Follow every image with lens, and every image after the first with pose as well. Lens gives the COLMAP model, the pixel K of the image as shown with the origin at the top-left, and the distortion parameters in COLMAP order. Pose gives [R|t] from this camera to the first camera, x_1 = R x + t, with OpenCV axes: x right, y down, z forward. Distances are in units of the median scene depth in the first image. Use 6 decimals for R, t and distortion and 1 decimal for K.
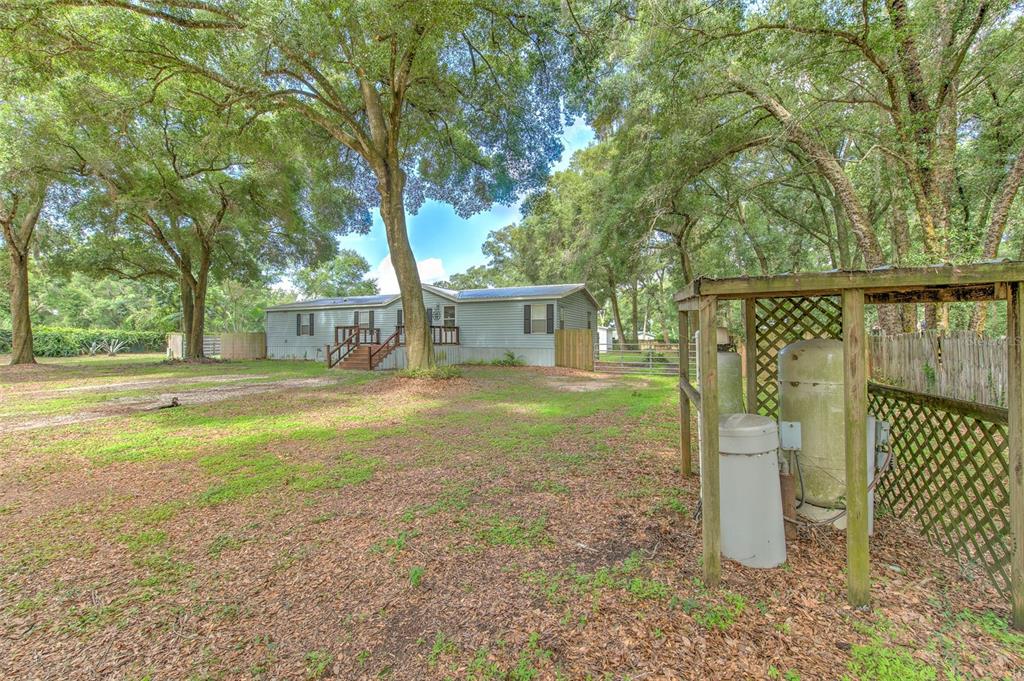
lens RADIAL K [[425.0, 0, 515.4], [0, 425.0, 321.5], [0, 0, 1]] dist [-0.000493, -0.000051]
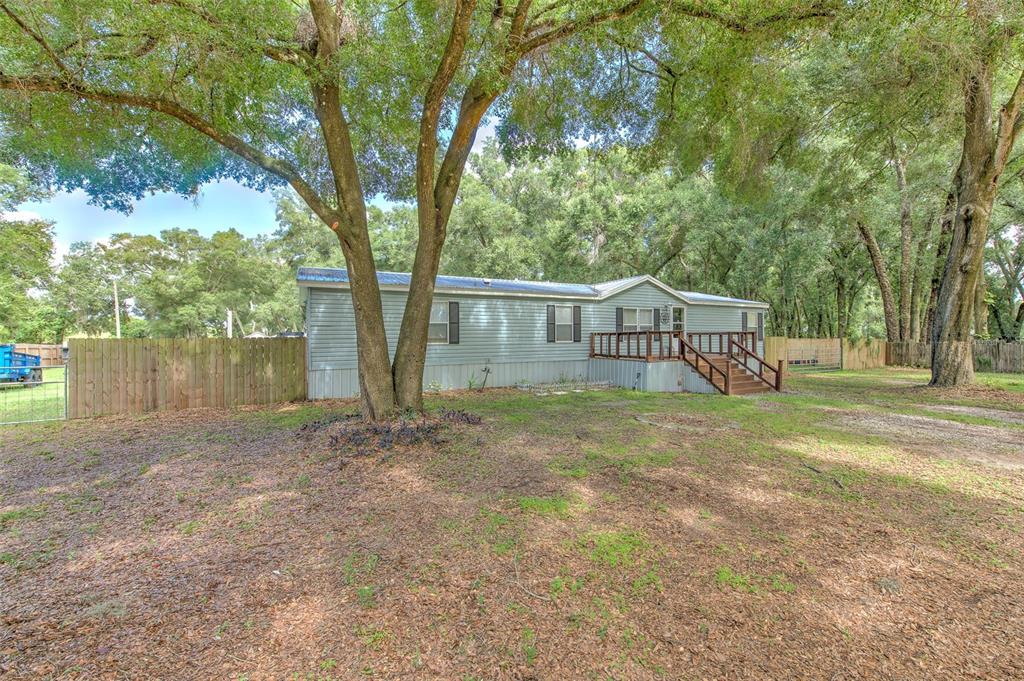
lens RADIAL K [[425.0, 0, 515.4], [0, 425.0, 321.5], [0, 0, 1]] dist [-0.000493, -0.000051]
pose [[0.646394, 0.038872, 0.762013, -0.961761], [-0.021028, 0.999230, -0.033136, 0.023633], [-0.762714, 0.005395, 0.646714, 0.709844]]
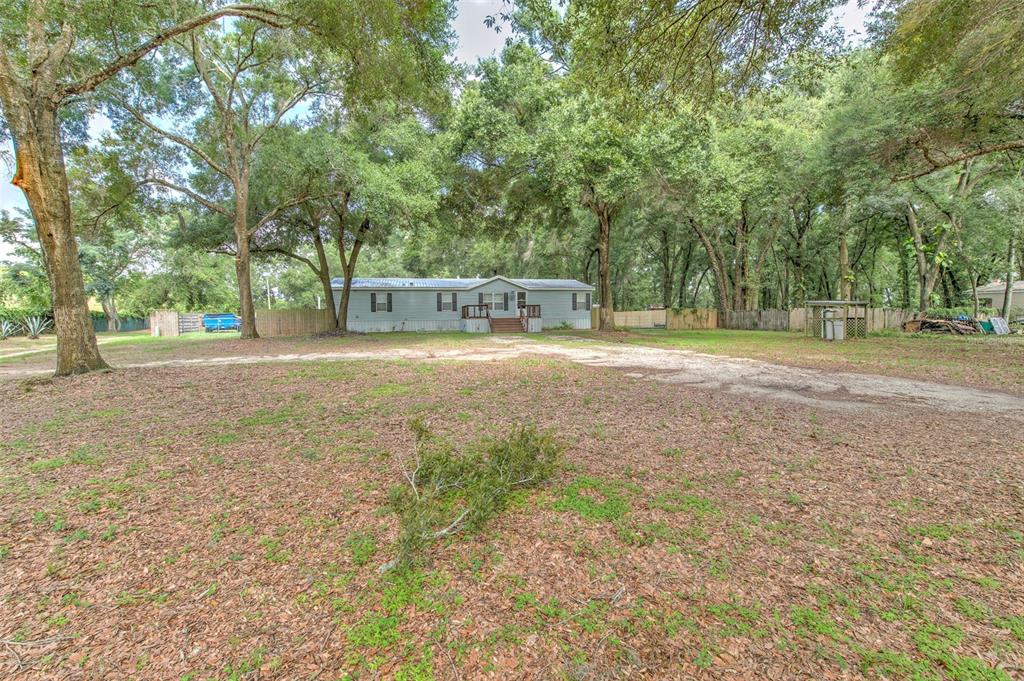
lens RADIAL K [[425.0, 0, 515.4], [0, 425.0, 321.5], [0, 0, 1]] dist [-0.000493, -0.000051]
pose [[0.806994, -0.006507, 0.590524, -1.039214], [-0.012774, 0.999513, 0.028471, 0.024869], [-0.590422, -0.030519, 0.806518, -0.181352]]
